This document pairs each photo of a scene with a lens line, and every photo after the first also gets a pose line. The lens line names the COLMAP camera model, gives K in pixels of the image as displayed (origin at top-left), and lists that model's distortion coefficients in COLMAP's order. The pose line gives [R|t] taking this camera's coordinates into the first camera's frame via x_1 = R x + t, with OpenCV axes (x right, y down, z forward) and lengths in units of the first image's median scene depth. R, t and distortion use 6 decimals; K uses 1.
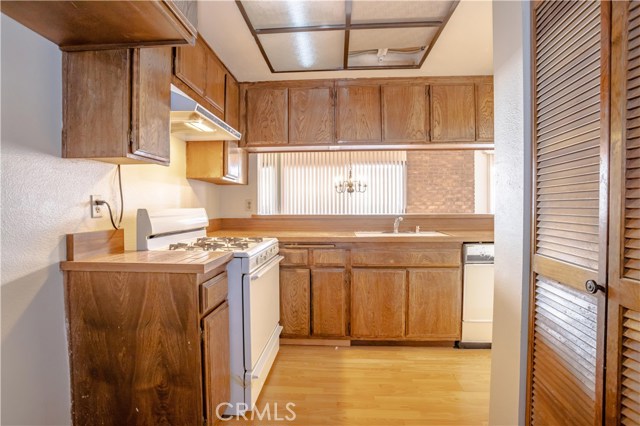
lens RADIAL K [[310.7, 0, 320.0], [0, 310.7, 213.0], [0, 0, 1]] dist [-0.066083, 0.000211]
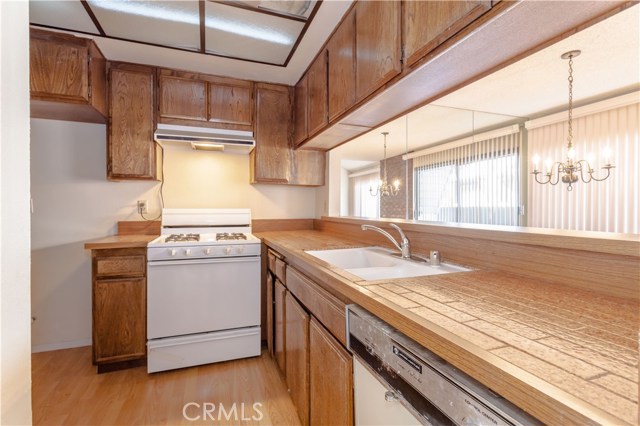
lens RADIAL K [[301.2, 0, 319.7], [0, 301.2, 210.5], [0, 0, 1]] dist [-0.003202, 0.005001]
pose [[0.401936, 0.013036, -0.915575, 0.797546], [-0.024056, 0.999704, 0.003674, -0.019550], [0.915352, 0.020548, 0.402130, 0.780687]]
